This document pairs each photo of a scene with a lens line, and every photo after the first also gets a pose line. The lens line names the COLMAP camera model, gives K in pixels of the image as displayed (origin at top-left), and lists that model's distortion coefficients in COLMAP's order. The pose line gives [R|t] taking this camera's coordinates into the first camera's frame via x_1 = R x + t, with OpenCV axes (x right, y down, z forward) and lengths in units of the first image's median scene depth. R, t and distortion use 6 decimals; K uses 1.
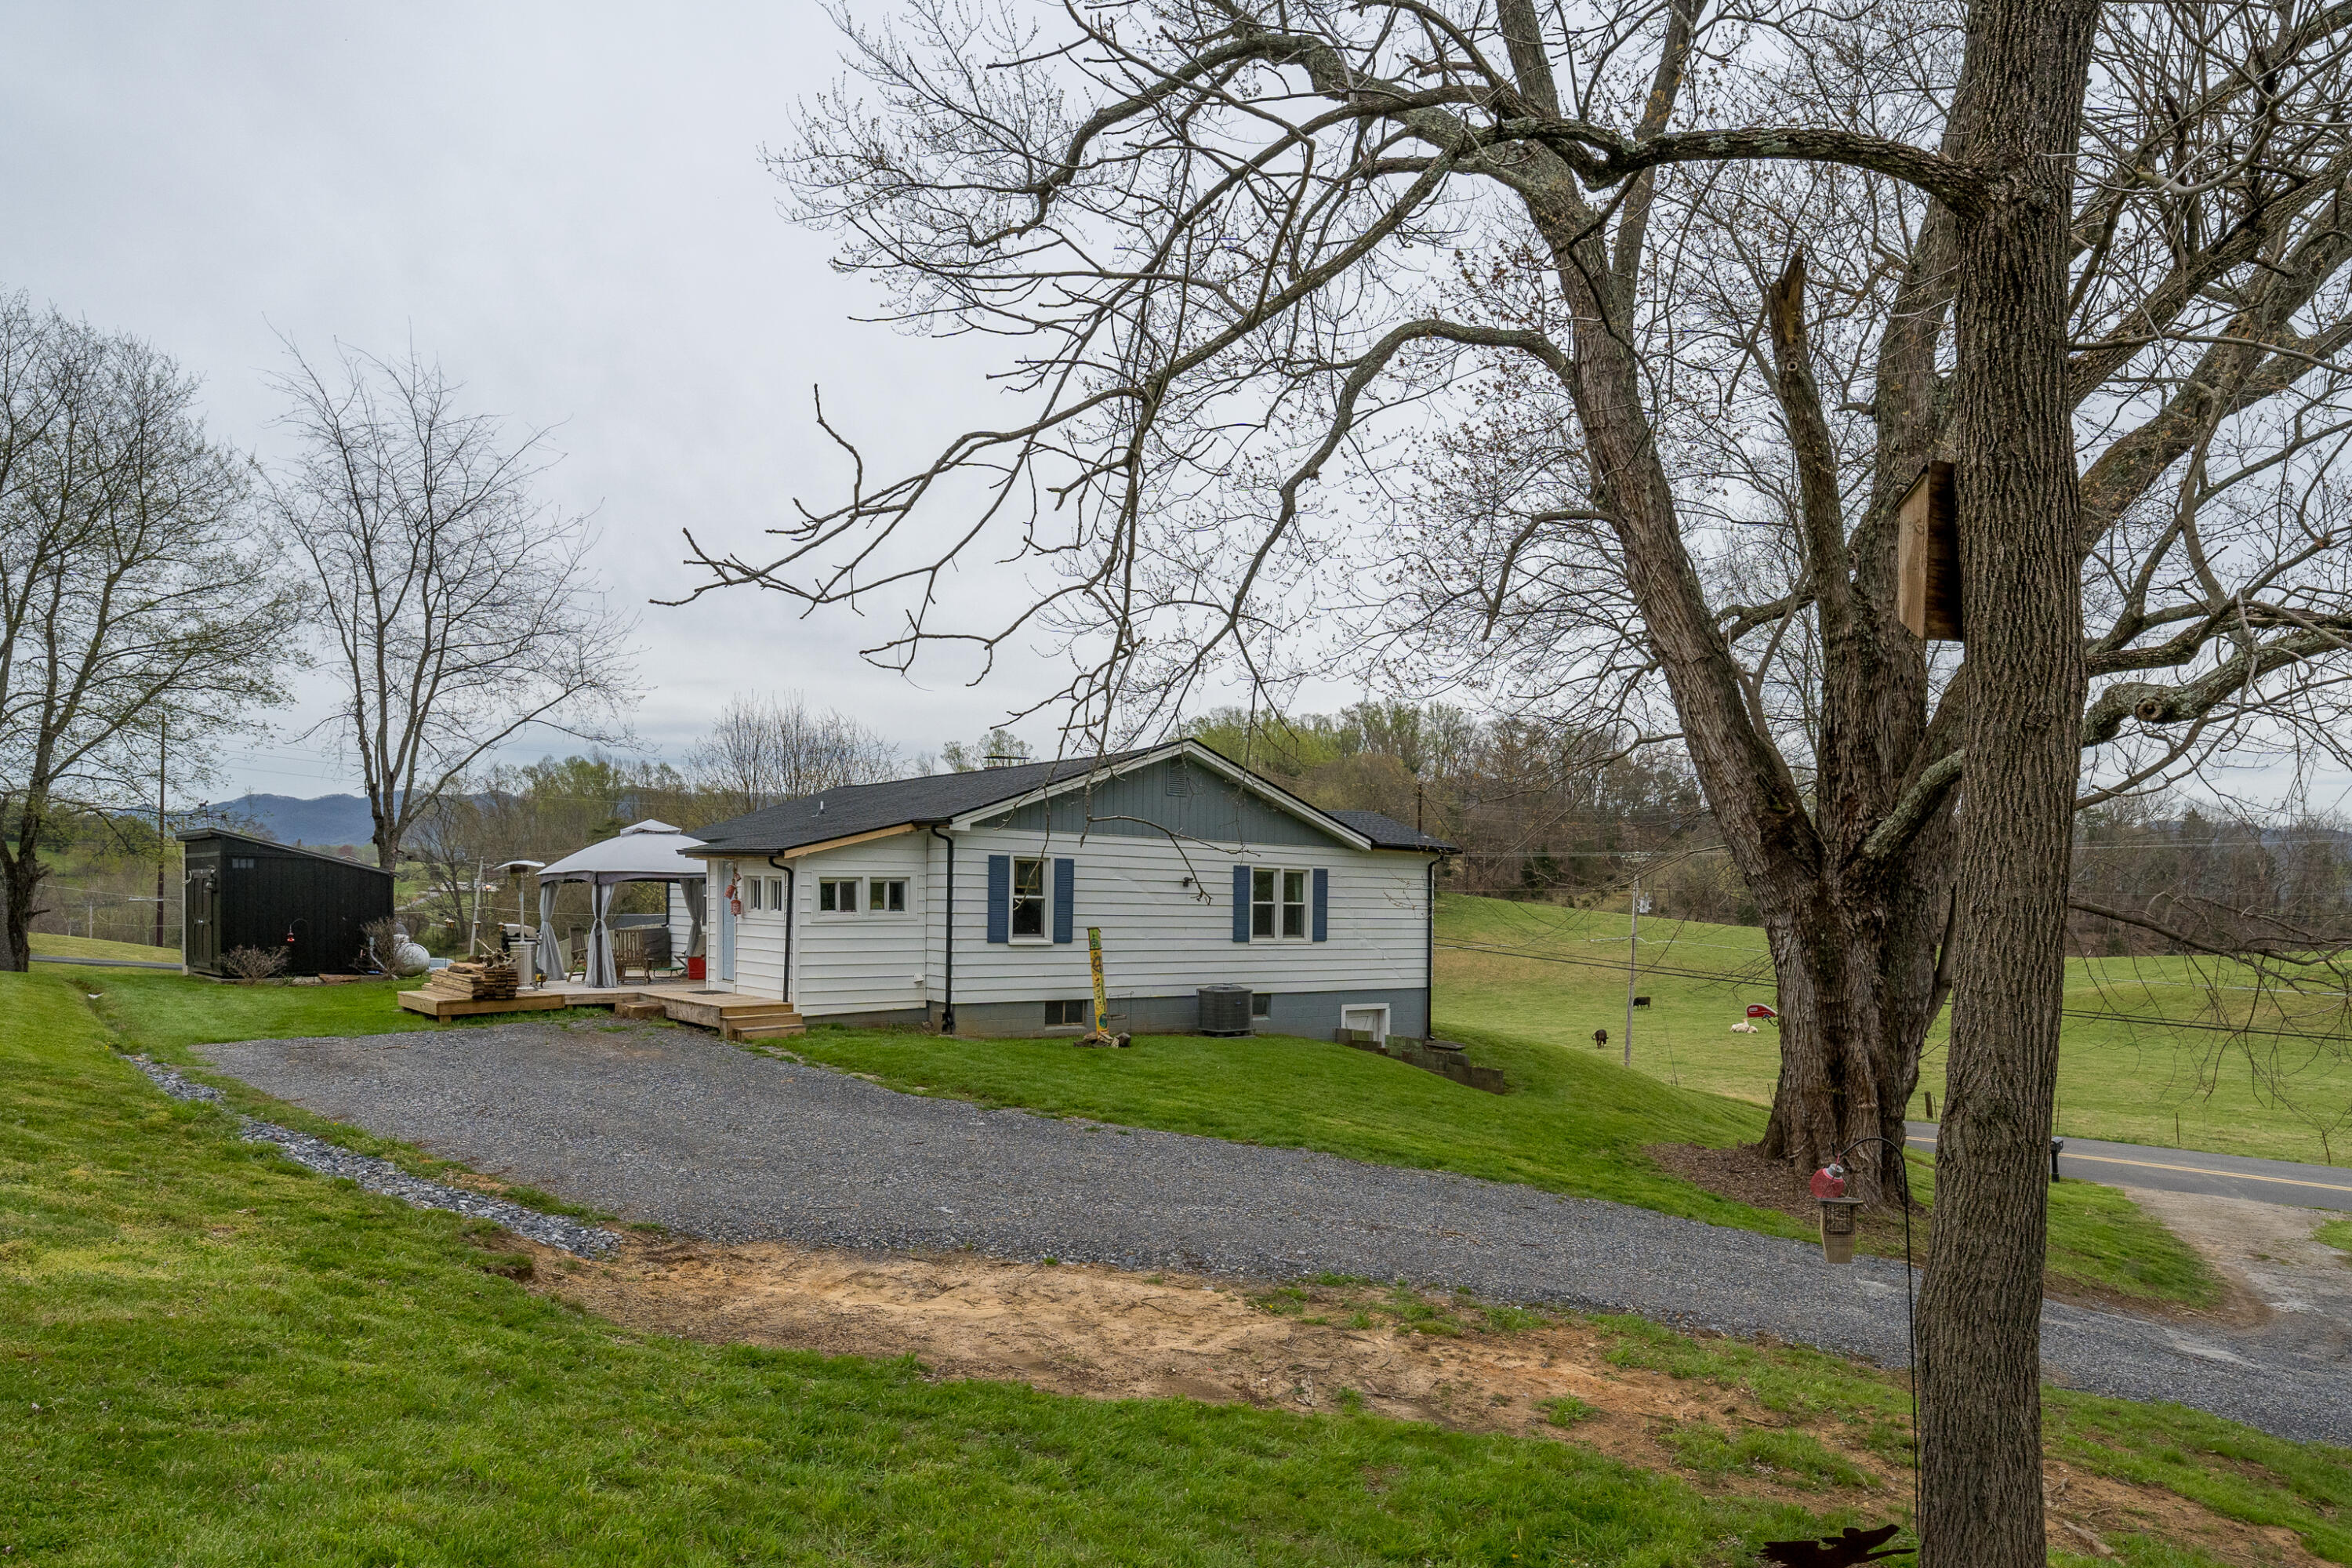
lens RADIAL K [[1413.5, 0, 1189.5], [0, 1413.5, 752.5], [0, 0, 1]] dist [0.001341, 0.001238]
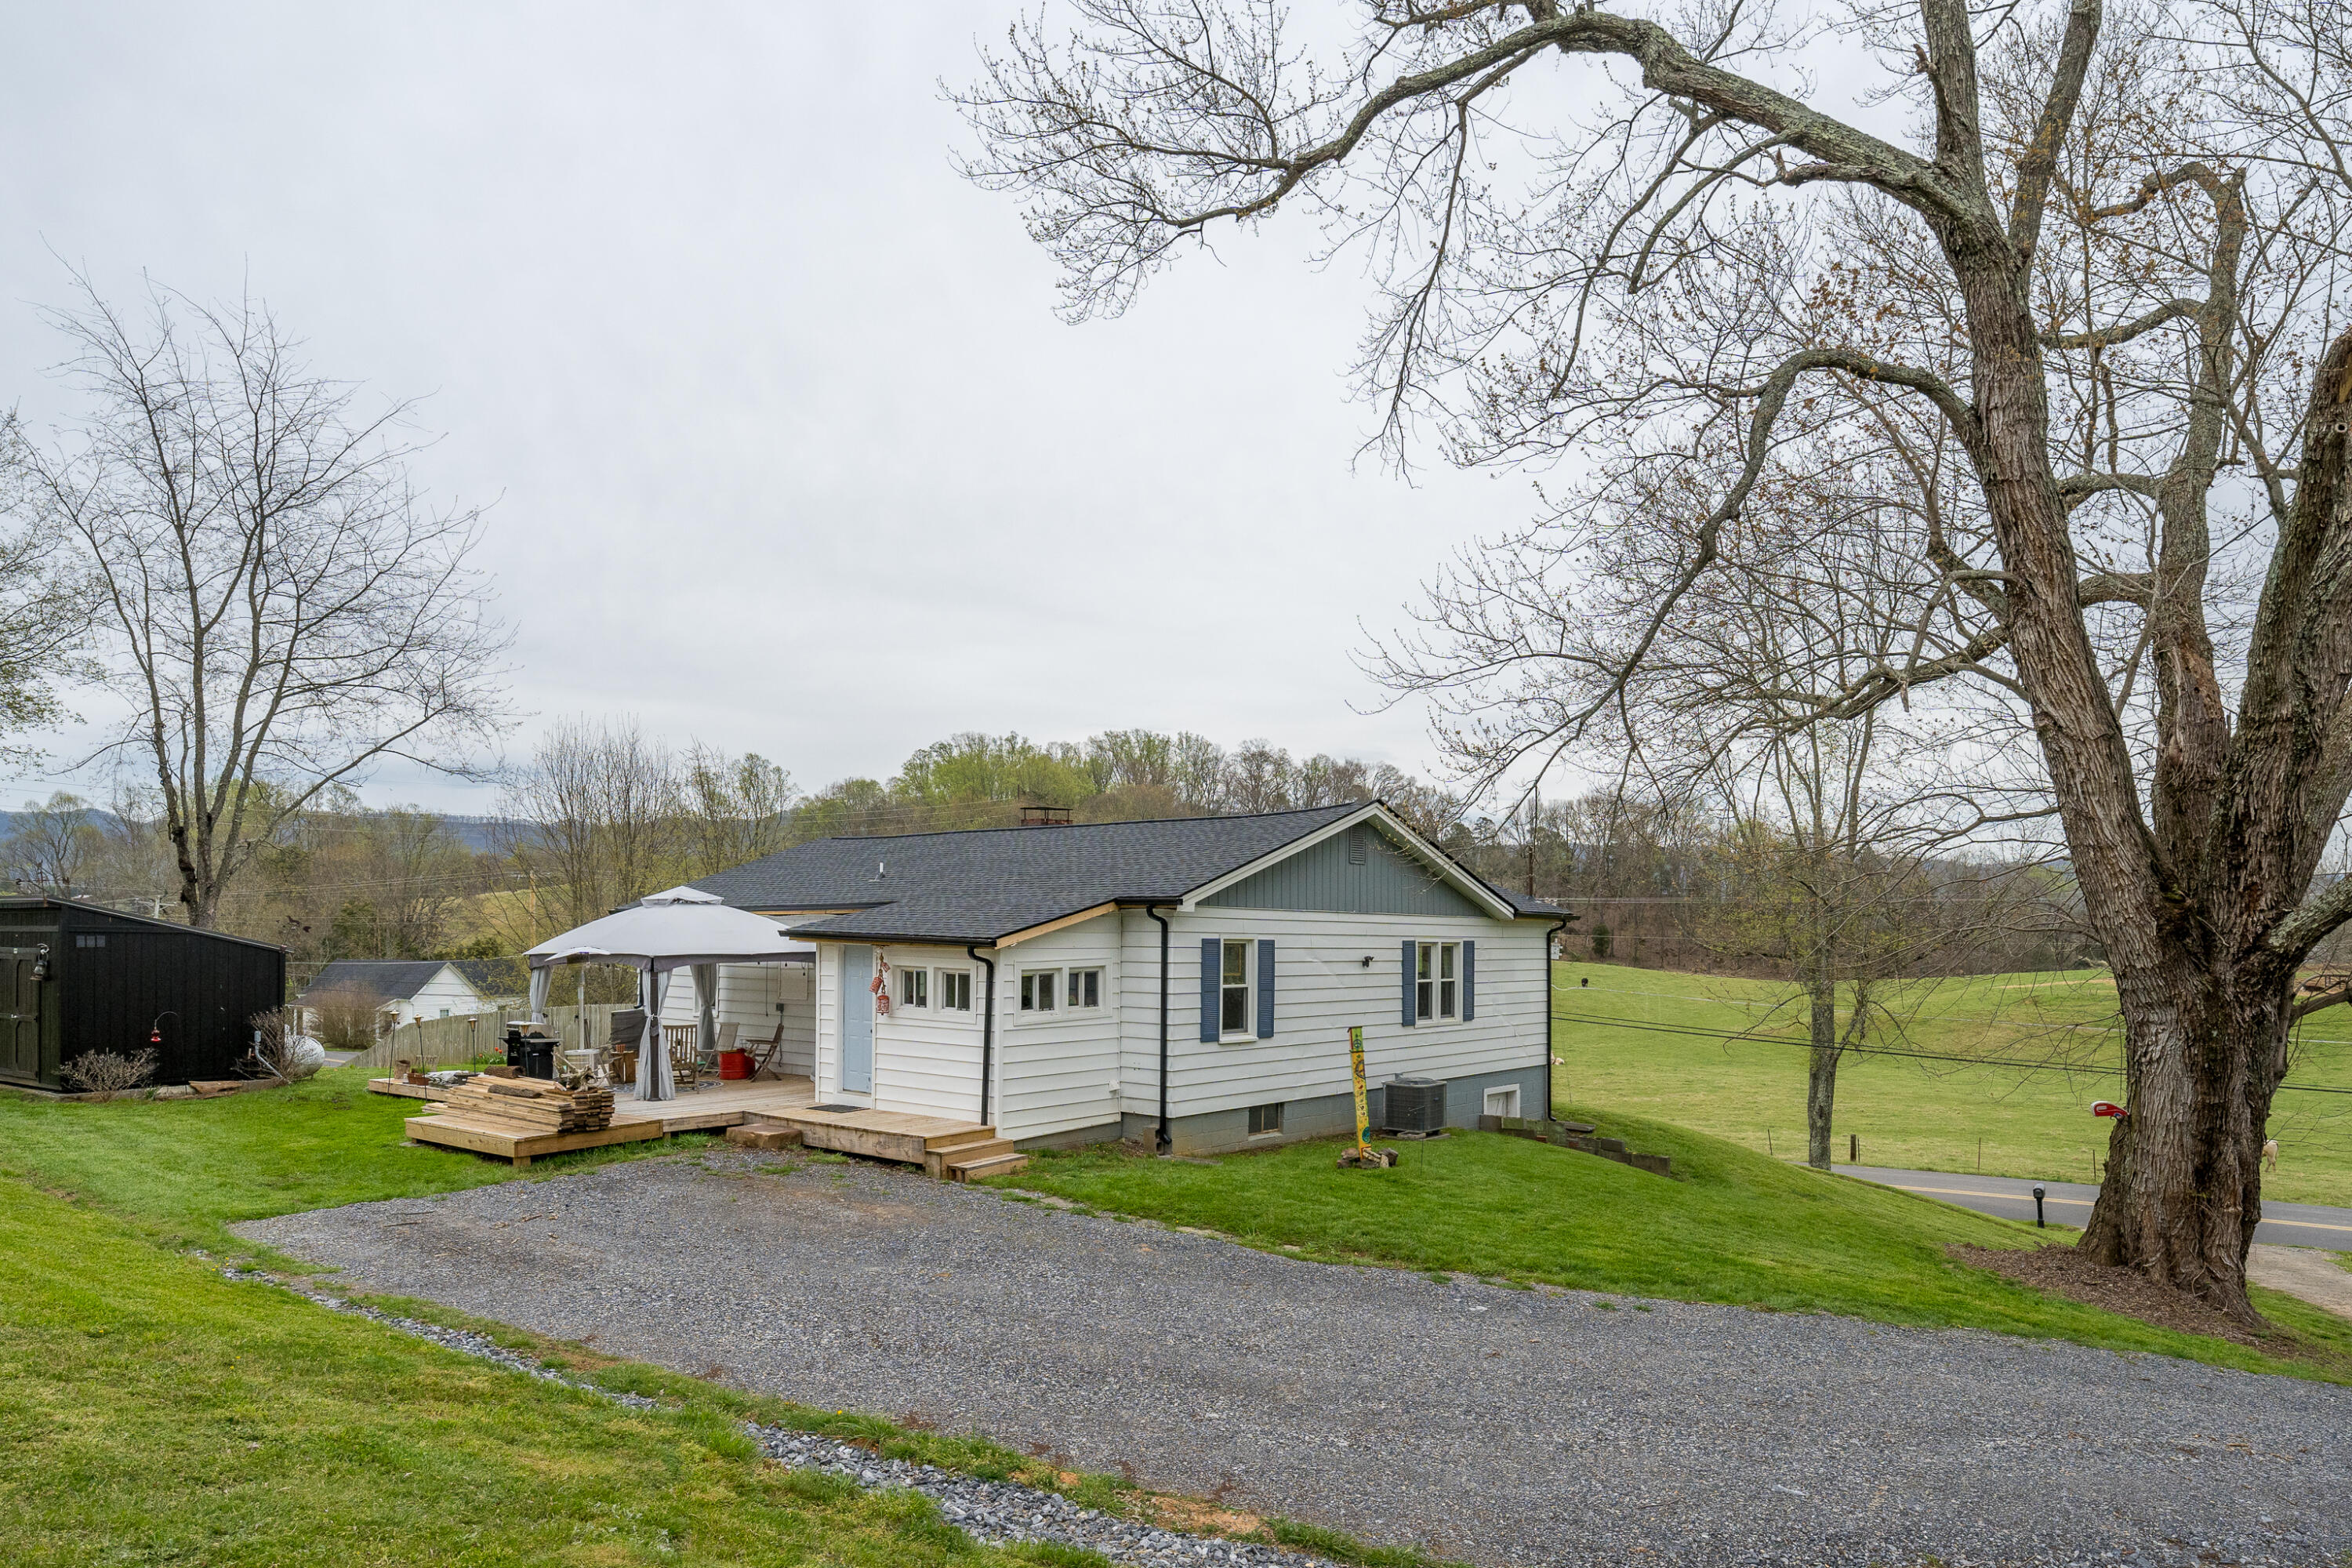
lens RADIAL K [[1413.5, 0, 1189.5], [0, 1413.5, 752.5], [0, 0, 1]] dist [0.001341, 0.001238]
pose [[0.978900, 0.017710, 0.203573, -0.316408], [-0.014013, 0.999710, -0.019588, -0.021903], [-0.203861, 0.016322, 0.978864, 0.164372]]
